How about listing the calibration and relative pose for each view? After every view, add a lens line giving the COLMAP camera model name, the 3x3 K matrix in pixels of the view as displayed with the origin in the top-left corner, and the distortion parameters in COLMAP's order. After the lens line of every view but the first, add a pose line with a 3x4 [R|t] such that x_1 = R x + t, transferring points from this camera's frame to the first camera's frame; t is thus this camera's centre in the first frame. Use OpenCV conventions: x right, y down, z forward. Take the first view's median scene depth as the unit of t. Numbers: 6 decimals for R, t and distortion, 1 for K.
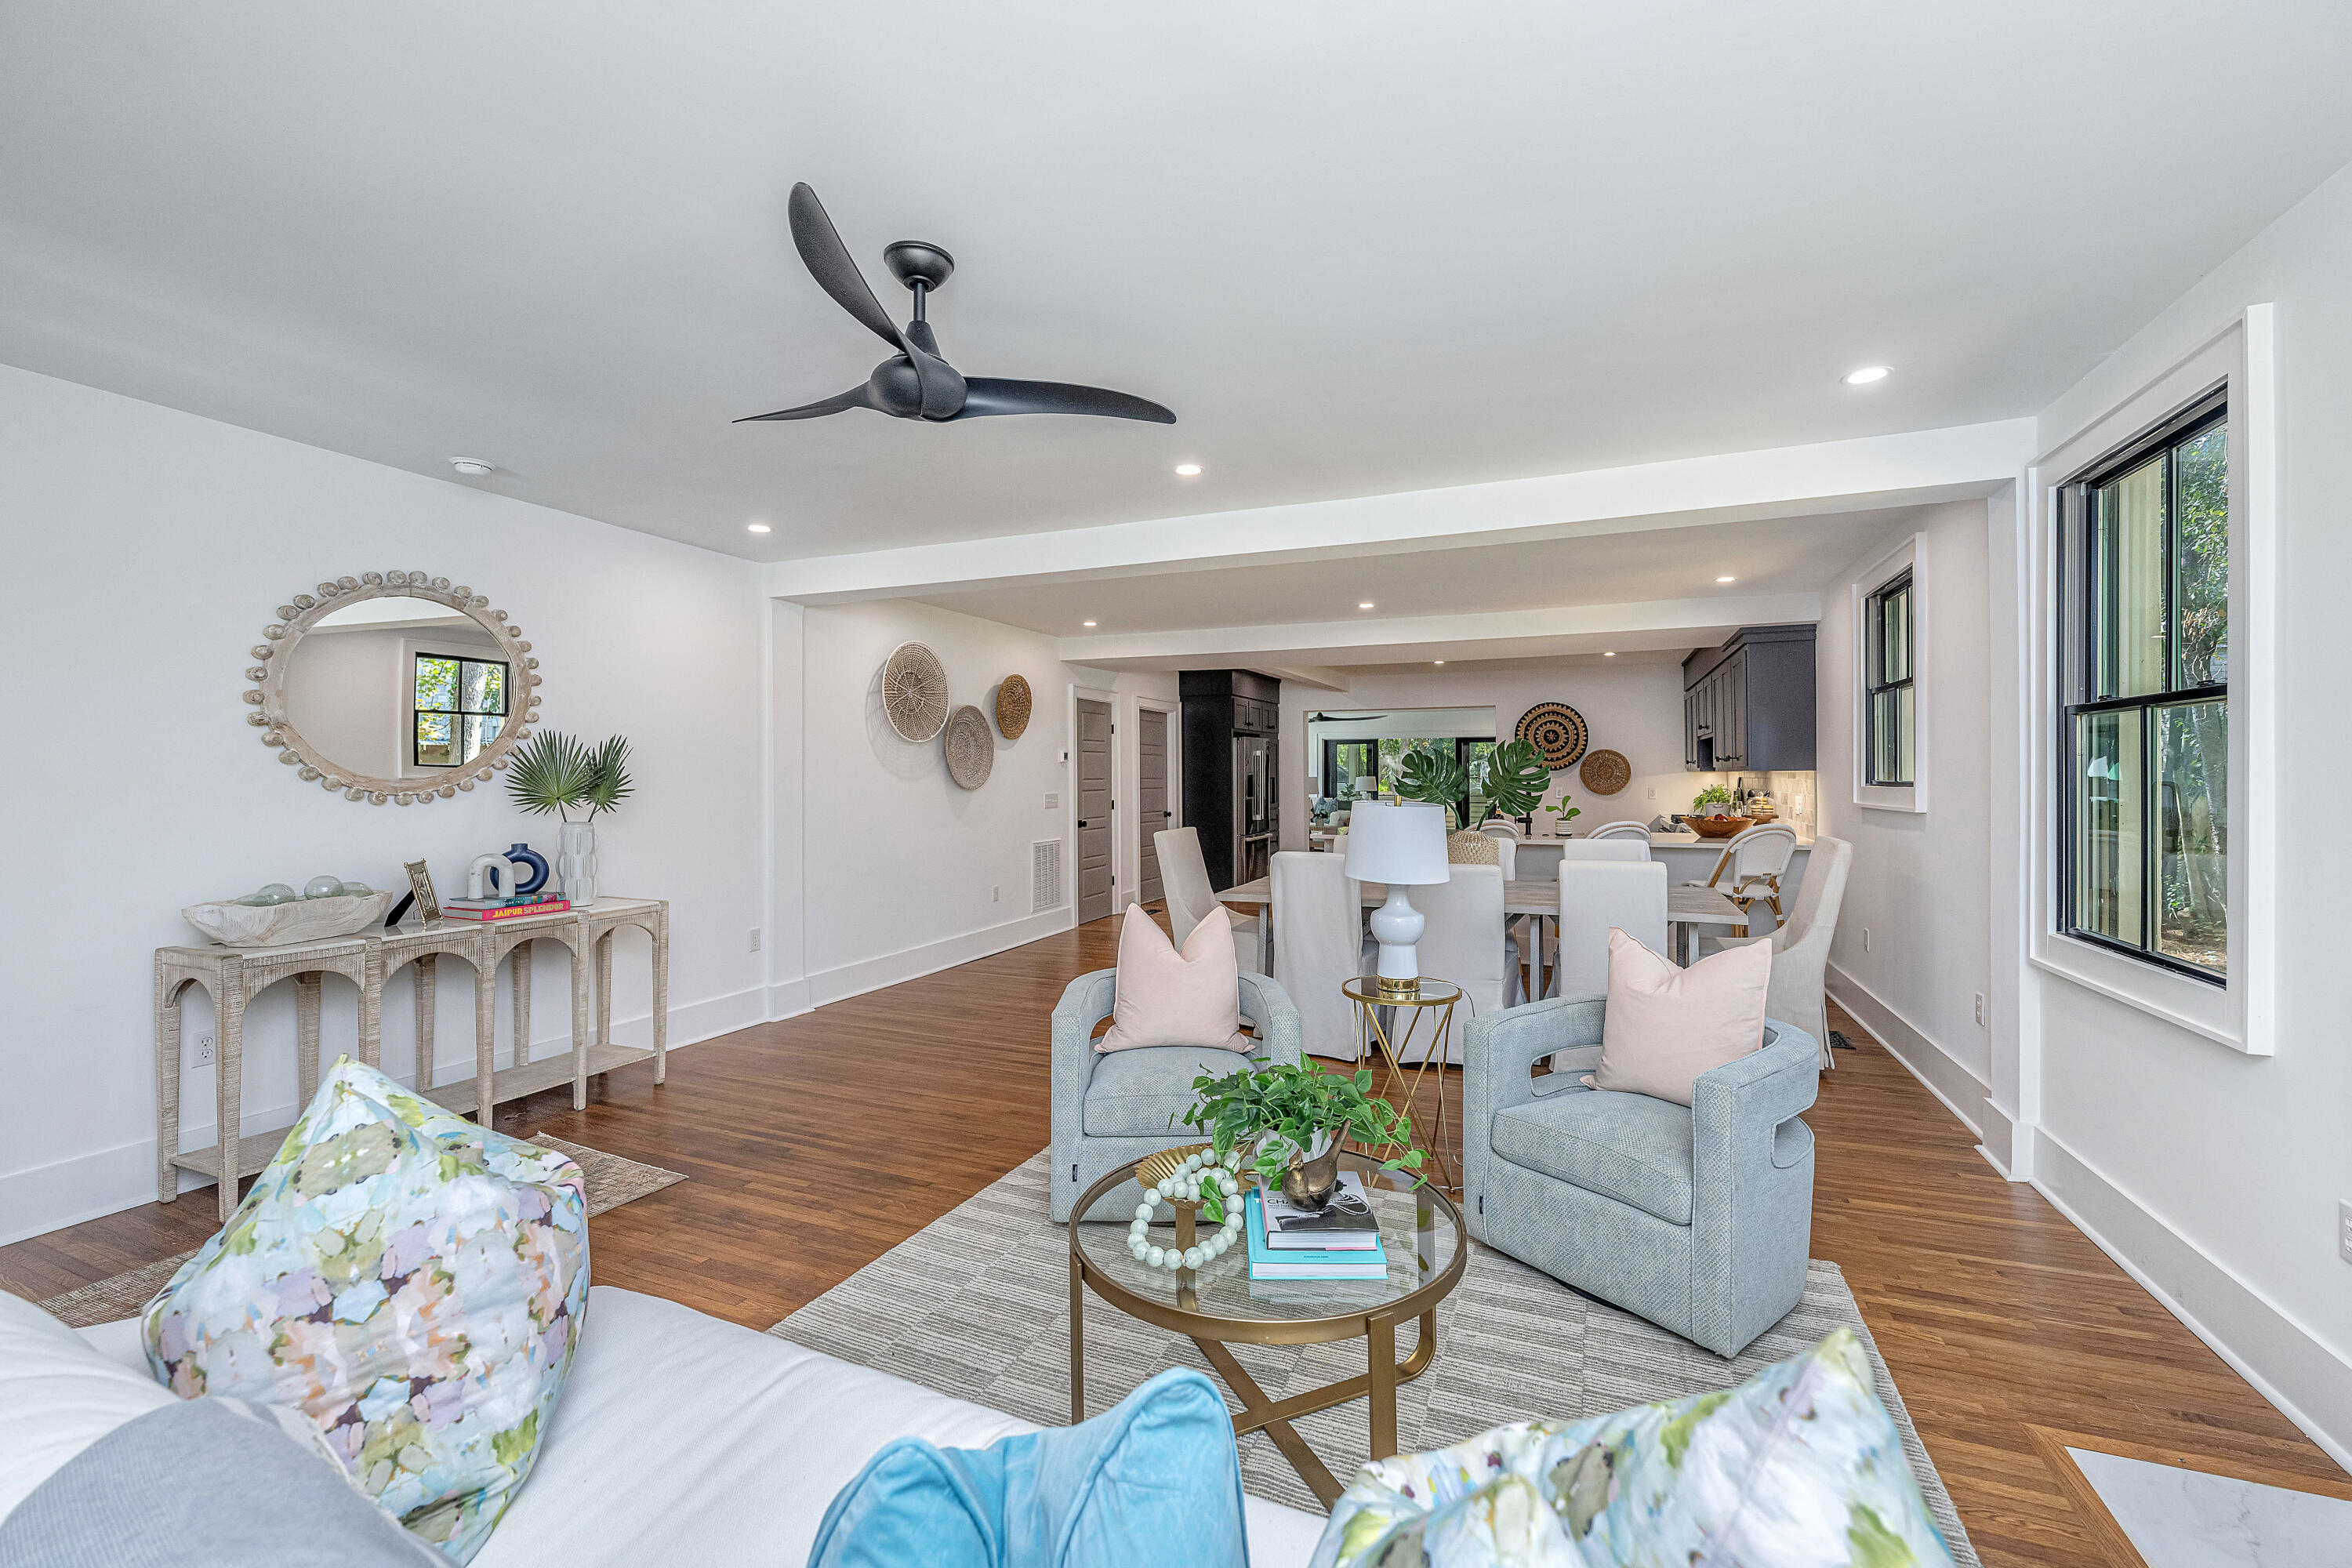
lens RADIAL K [[952.0, 0, 1194.0], [0, 952.0, 771.8], [0, 0, 1]] dist [-0.003460, 0.000005]
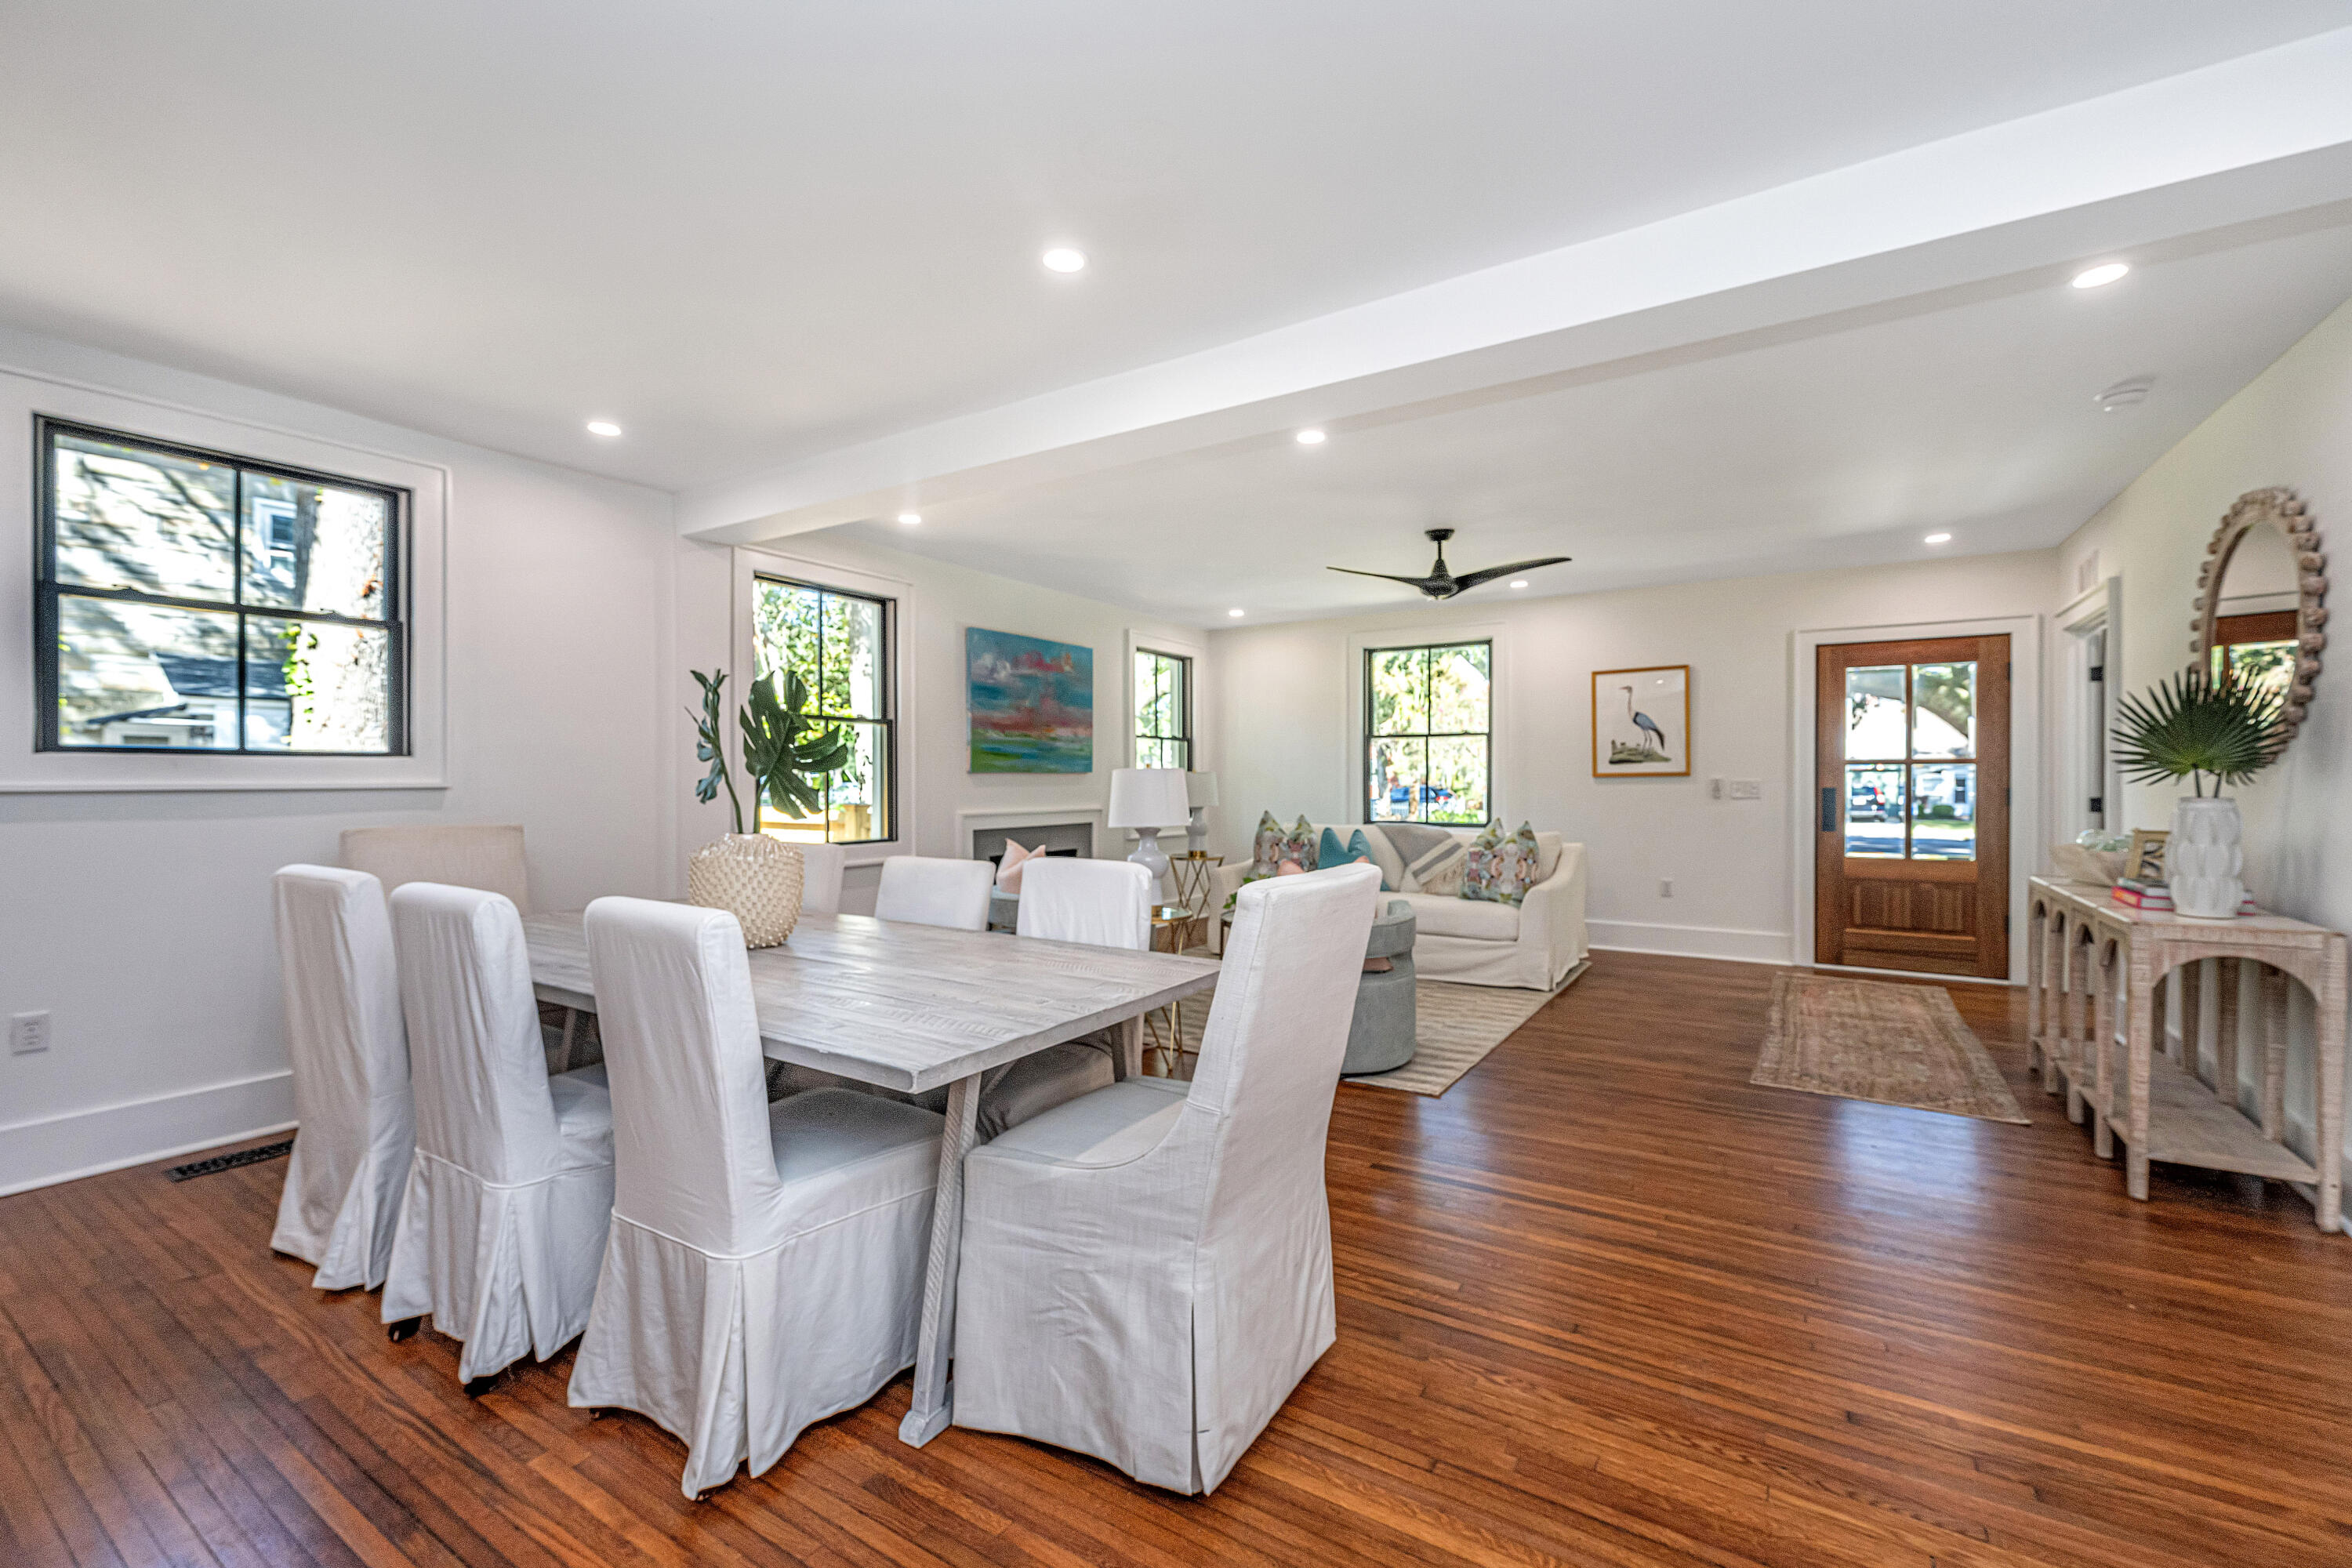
lens RADIAL K [[952.0, 0, 1197.3], [0, 952.0, 781.4], [0, 0, 1]] dist [-0.003460, 0.000005]
pose [[-0.984502, 0.001632, 0.175368, -0.031644], [0.001188, 0.999996, -0.002640, 0.026855], [-0.175371, -0.002390, -0.984499, 1.149014]]
